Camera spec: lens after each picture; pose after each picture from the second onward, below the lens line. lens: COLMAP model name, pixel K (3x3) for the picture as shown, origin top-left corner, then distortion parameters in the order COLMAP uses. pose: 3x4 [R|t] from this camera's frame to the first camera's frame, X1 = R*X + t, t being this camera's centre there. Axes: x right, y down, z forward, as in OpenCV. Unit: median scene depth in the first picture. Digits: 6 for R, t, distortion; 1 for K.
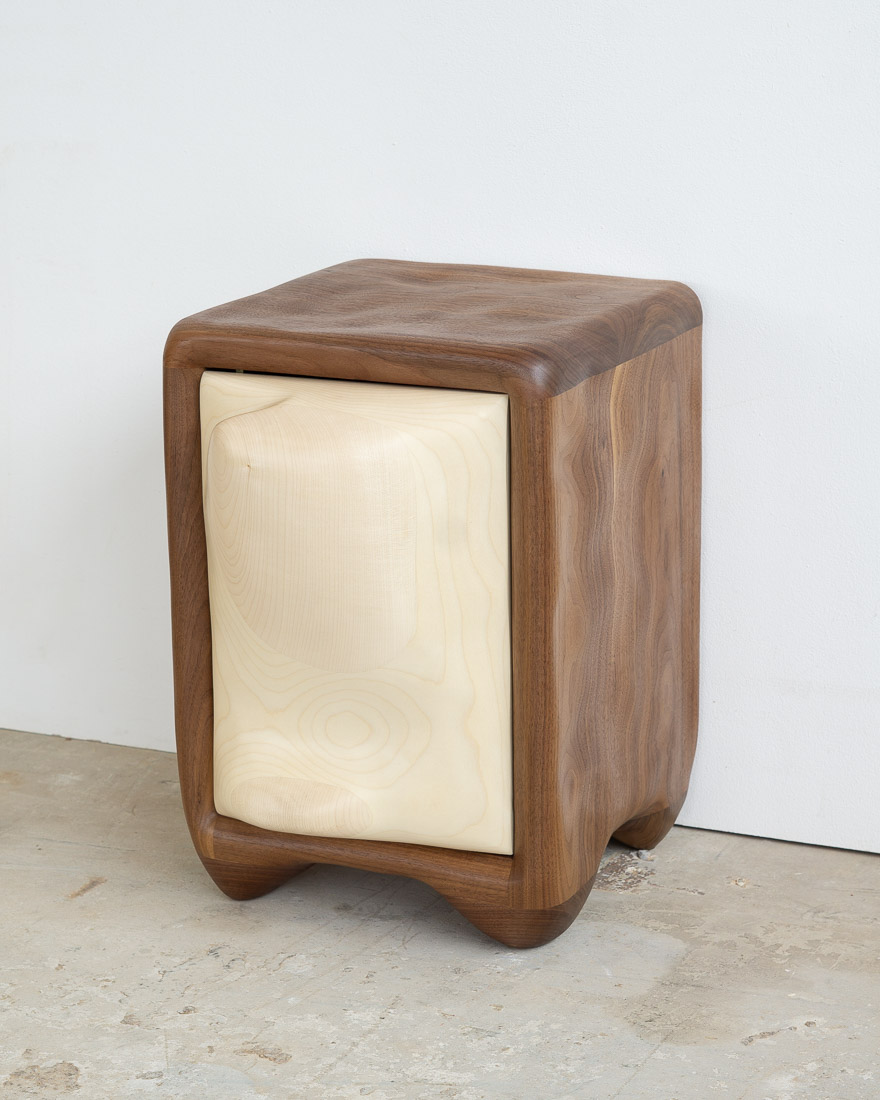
lens RADIAL K [[2940.7, 0, 440.0], [0, 2940.7, 550.0], [0, 0, 1]] dist [-0.032453, 0.006721]
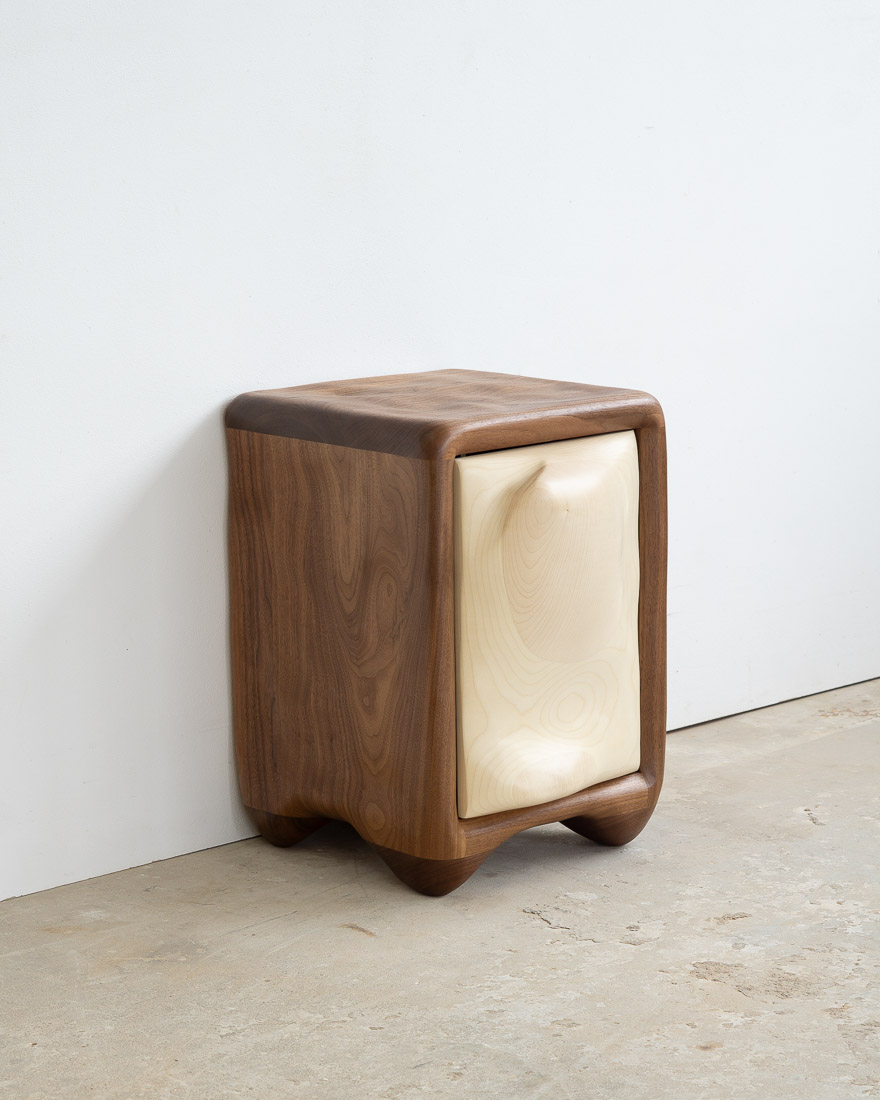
lens RADIAL K [[2940.7, 0, 440.0], [0, 2940.7, 550.0], [0, 0, 1]] dist [-0.032453, 0.006721]
pose [[0.387561, -0.158849, 0.908055, -1.228919], [0.250060, 0.966224, 0.062299, -0.102923], [-0.887281, 0.202923, 0.414192, 0.490407]]
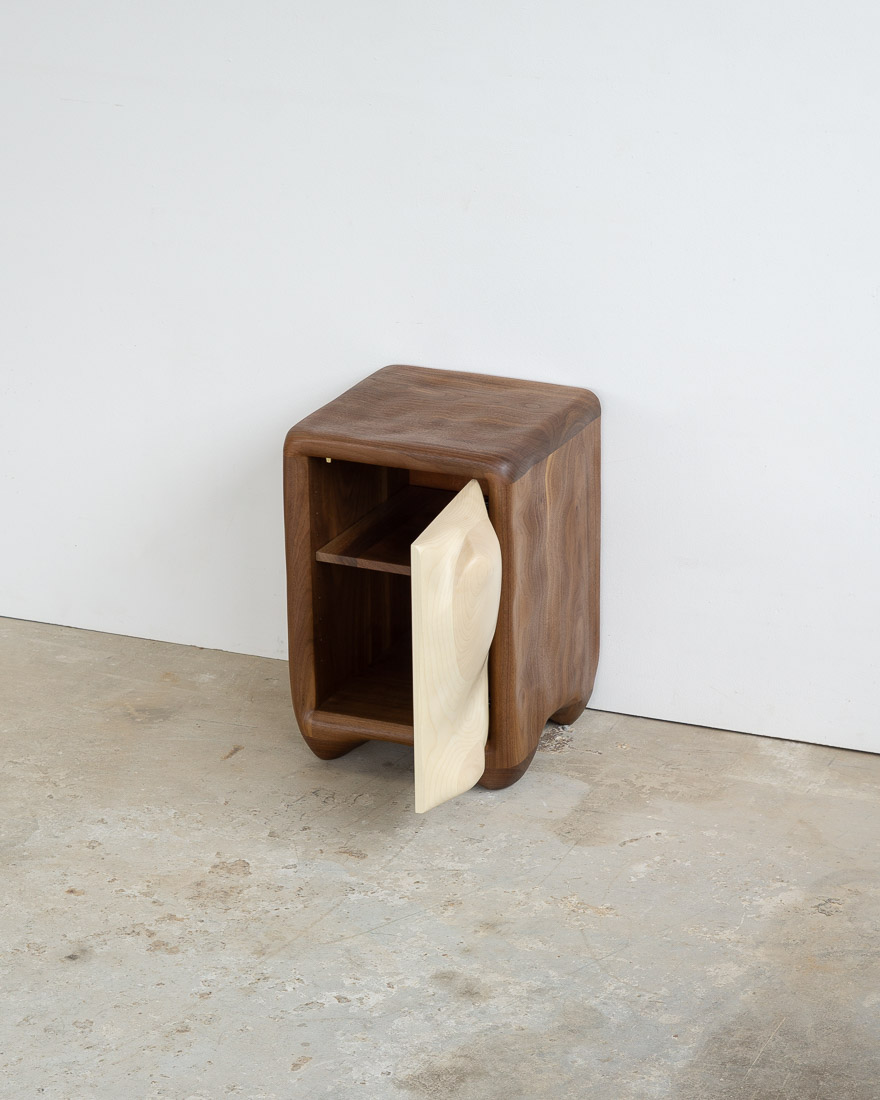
lens RADIAL K [[3133.1, 0, 424.6], [0, 3133.1, 653.7], [0, 0, 1]] dist [-0.056699, 0.314986]
pose [[0.999834, -0.008243, 0.016245, -0.042651], [0.006140, 0.992076, 0.125488, -0.175378], [-0.017151, -0.125368, 0.991962, -0.816190]]
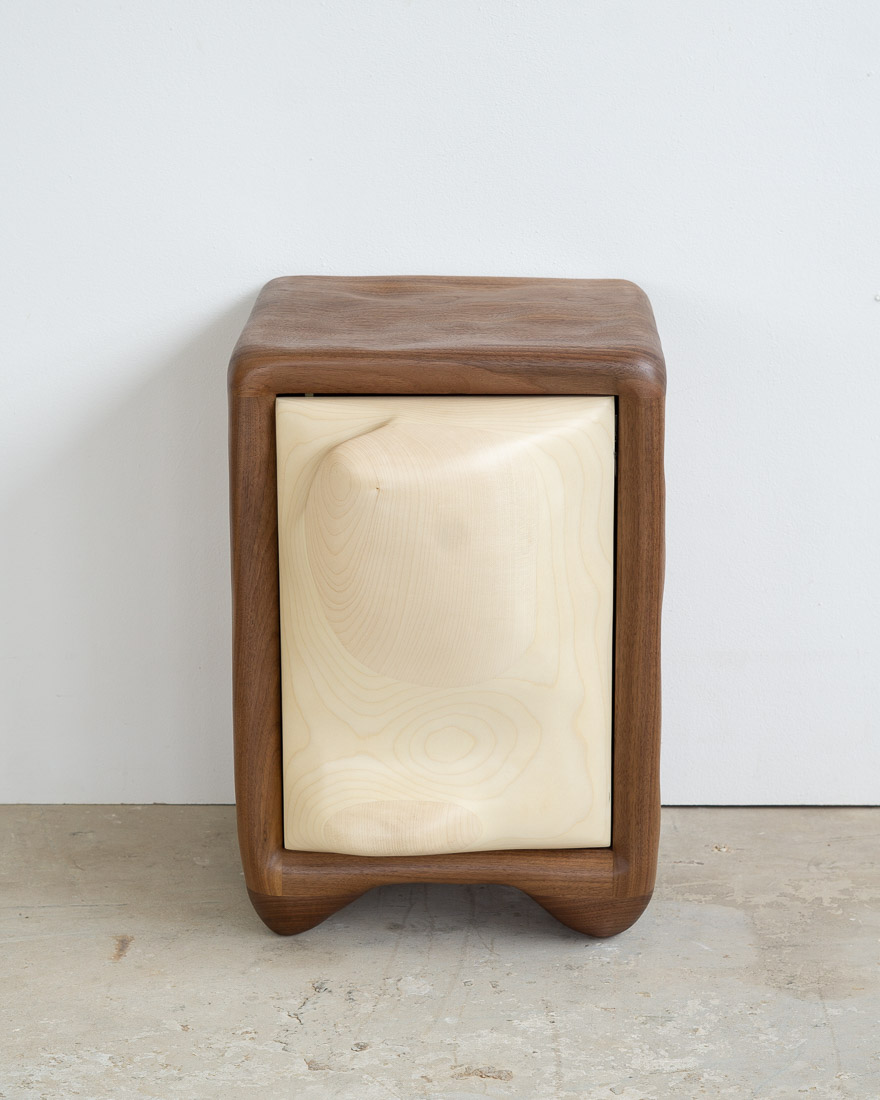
lens RADIAL K [[2940.7, 0, 440.0], [0, 2940.7, 550.0], [0, 0, 1]] dist [-0.032453, 0.006721]
pose [[0.912430, -0.095843, 0.397851, -0.422844], [0.096214, 0.995178, 0.019082, -0.023833], [-0.397761, 0.020868, 0.917252, 0.083615]]
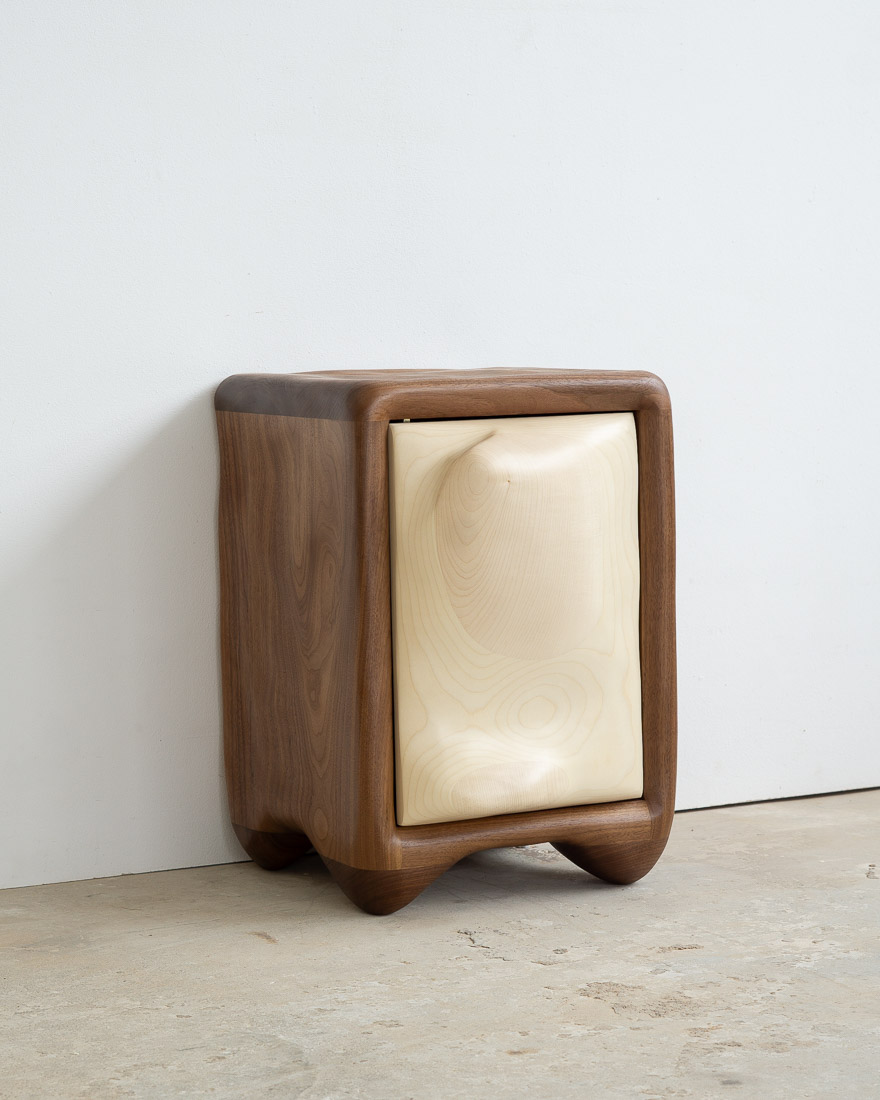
lens RADIAL K [[2940.7, 0, 440.0], [0, 2940.7, 550.0], [0, 0, 1]] dist [-0.032453, 0.006721]
pose [[0.611122, -0.065701, 0.788805, -0.975036], [0.217247, 0.972202, -0.087335, 0.091667], [-0.761139, 0.224738, 0.608408, 0.296111]]
